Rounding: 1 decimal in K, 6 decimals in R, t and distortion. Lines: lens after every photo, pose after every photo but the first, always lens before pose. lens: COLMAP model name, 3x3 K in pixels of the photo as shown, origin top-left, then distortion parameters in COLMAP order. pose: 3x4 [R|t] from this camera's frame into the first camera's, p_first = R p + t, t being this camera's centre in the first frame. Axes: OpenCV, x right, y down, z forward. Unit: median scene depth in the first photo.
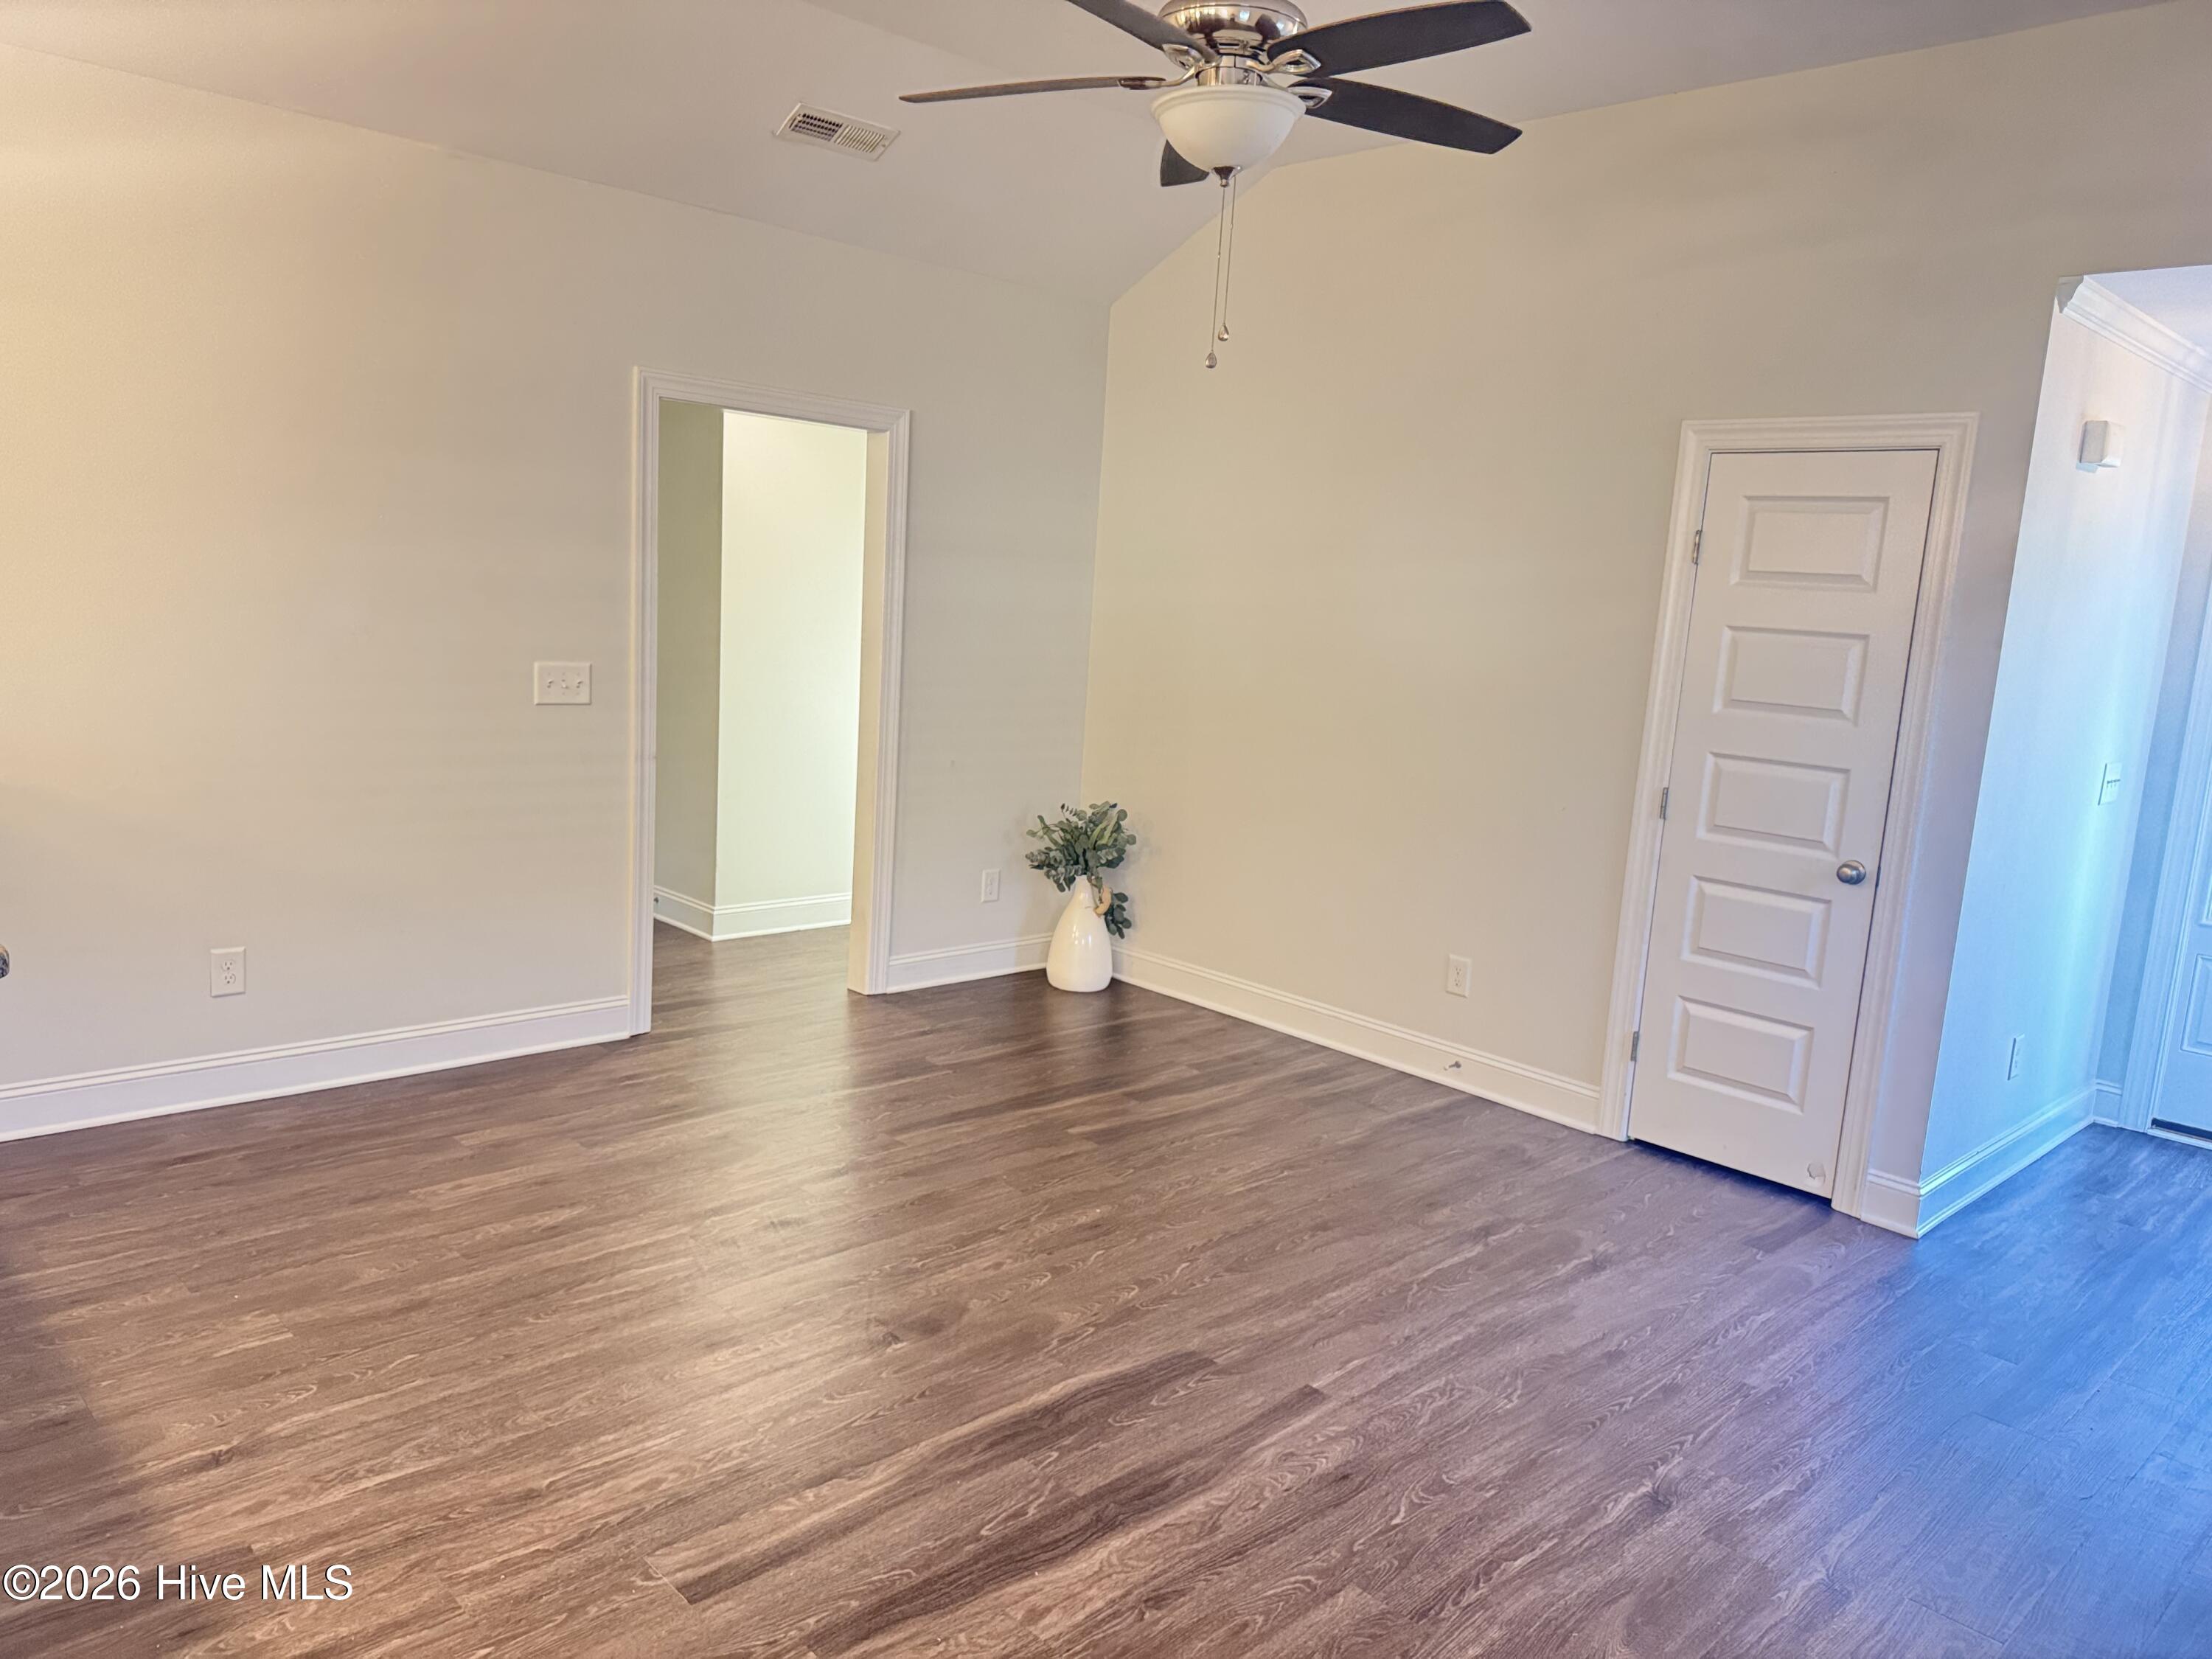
lens RADIAL K [[1559.2, 0, 1076.7], [0, 1559.2, 835.7], [0, 0, 1]] dist [0.056082, -0.077347]
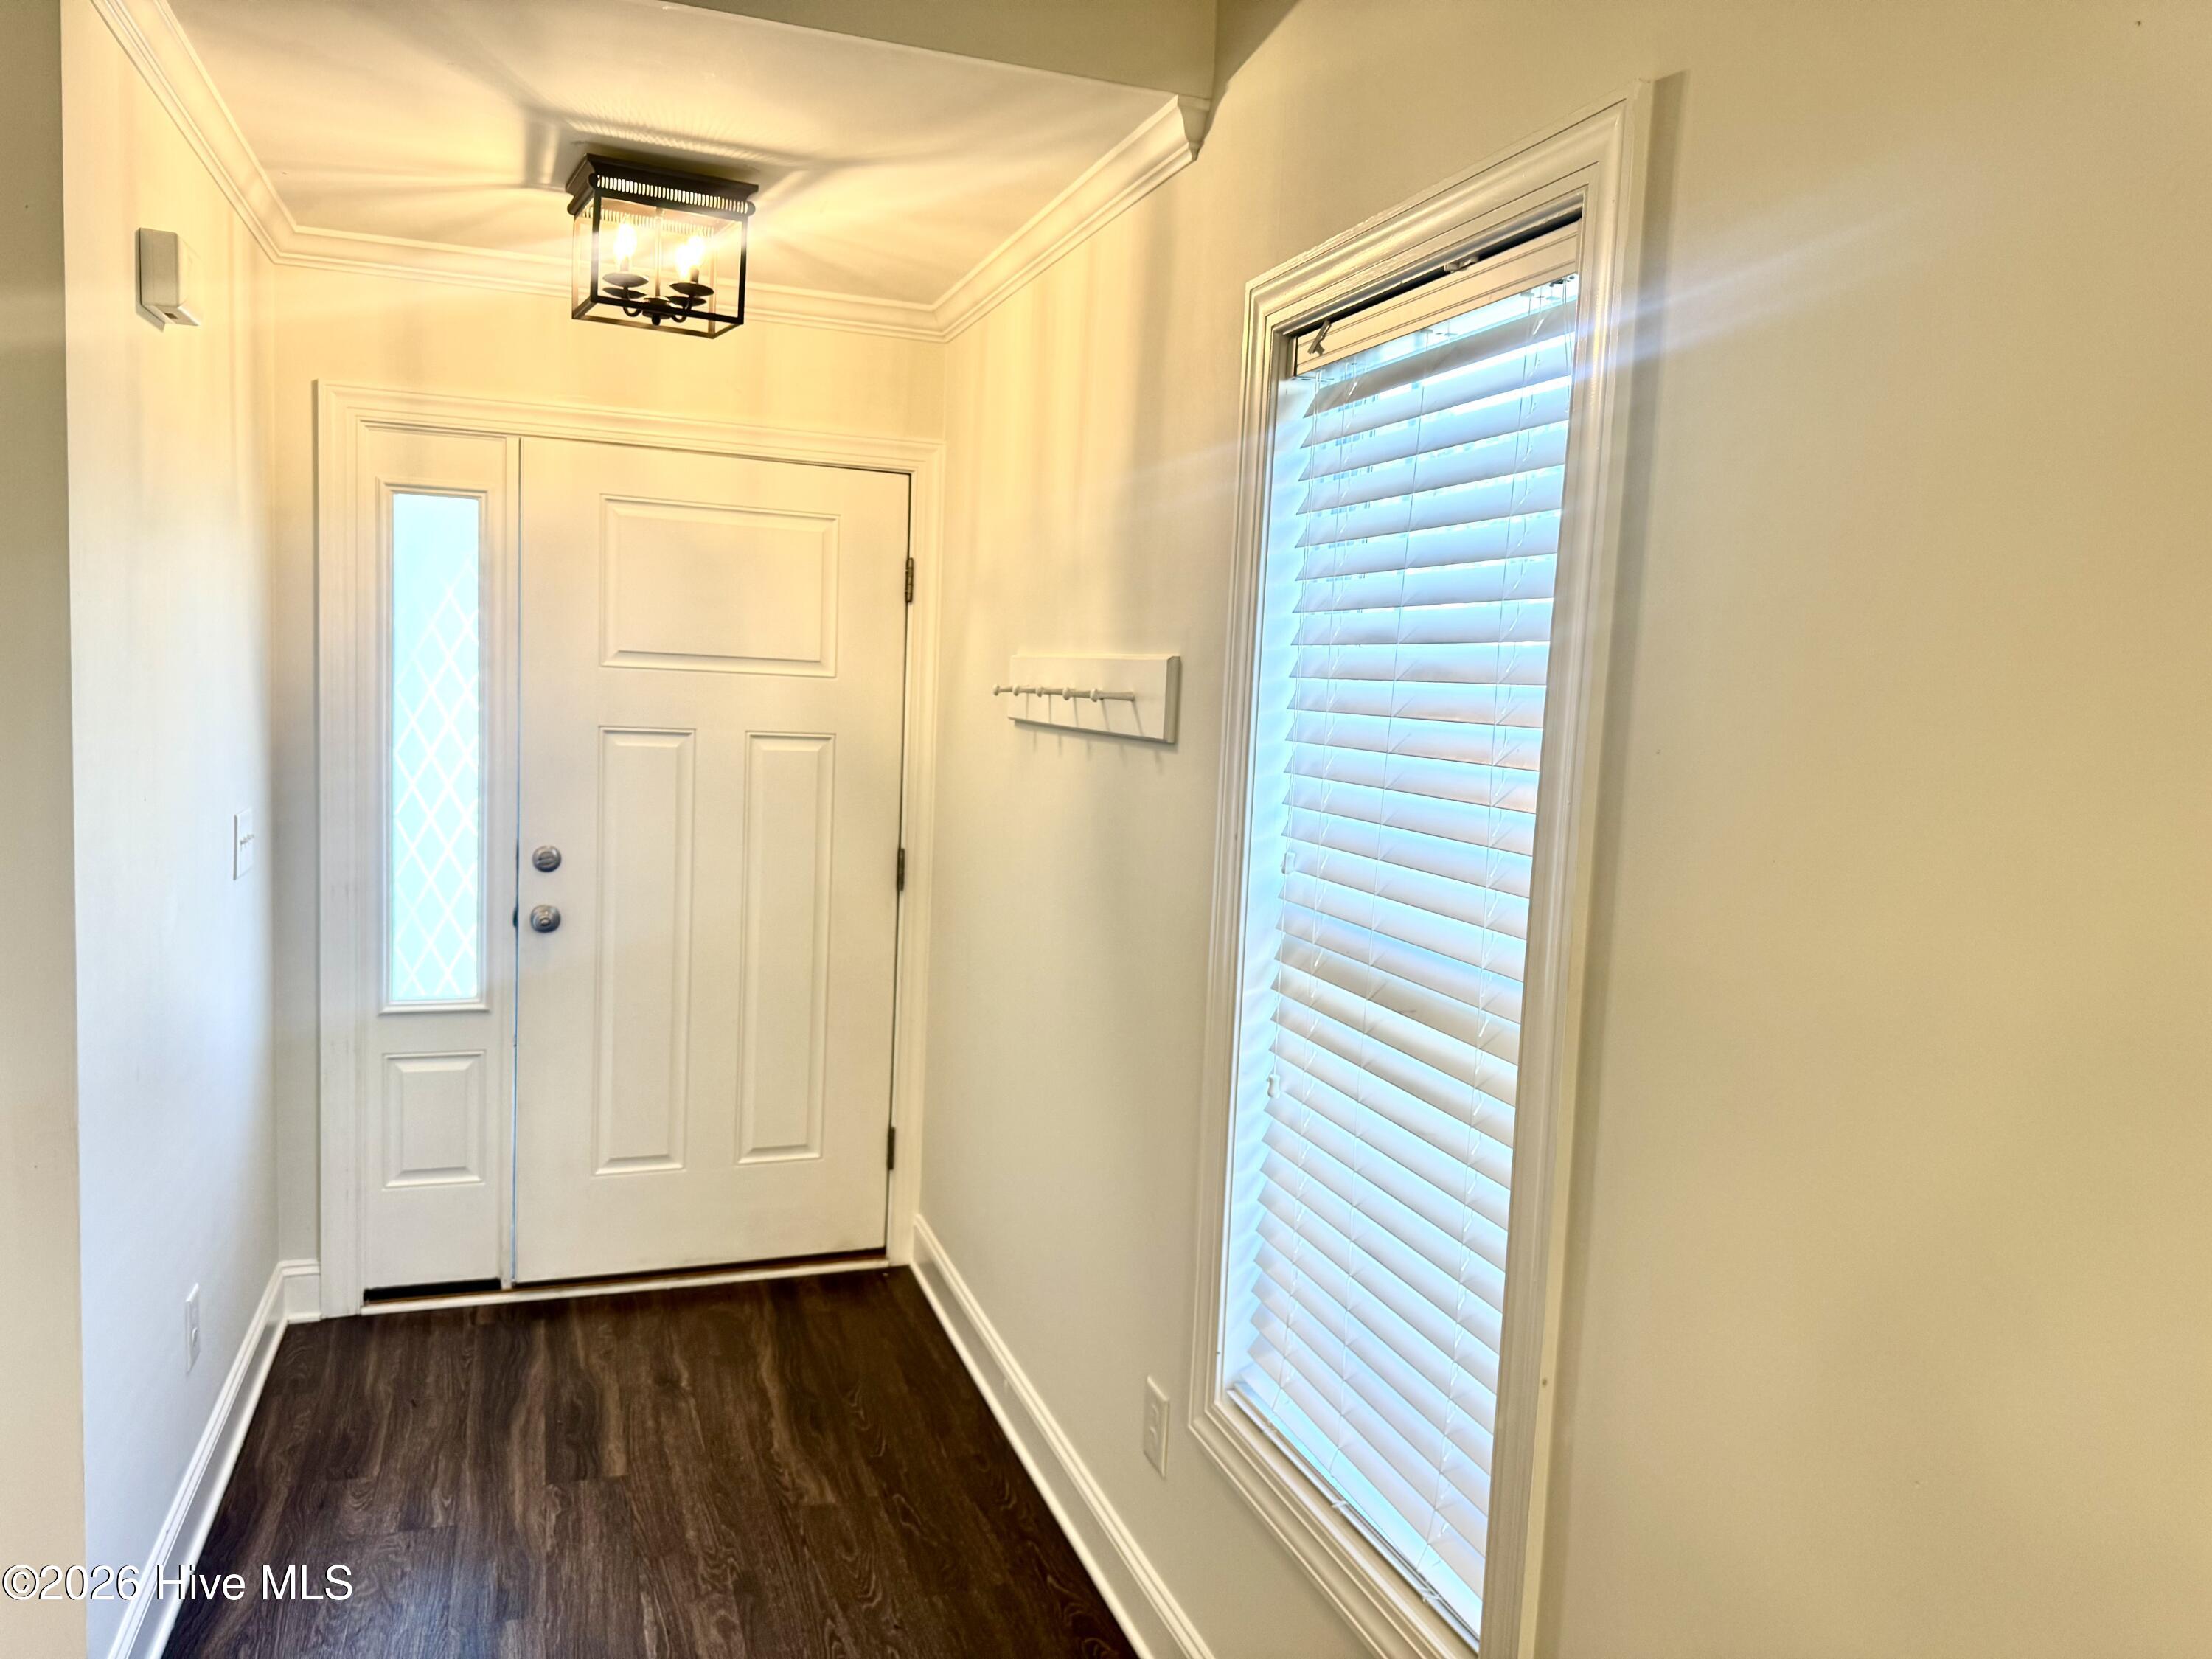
lens RADIAL K [[1559.2, 0, 1097.7], [0, 1559.2, 836.8], [0, 0, 1]] dist [0.056082, -0.077347]
pose [[0.403516, -0.136325, 0.904760, 0.256182], [0.125272, 0.987758, 0.092961, -0.063305], [-0.906356, 0.075829, 0.415654, 0.494803]]
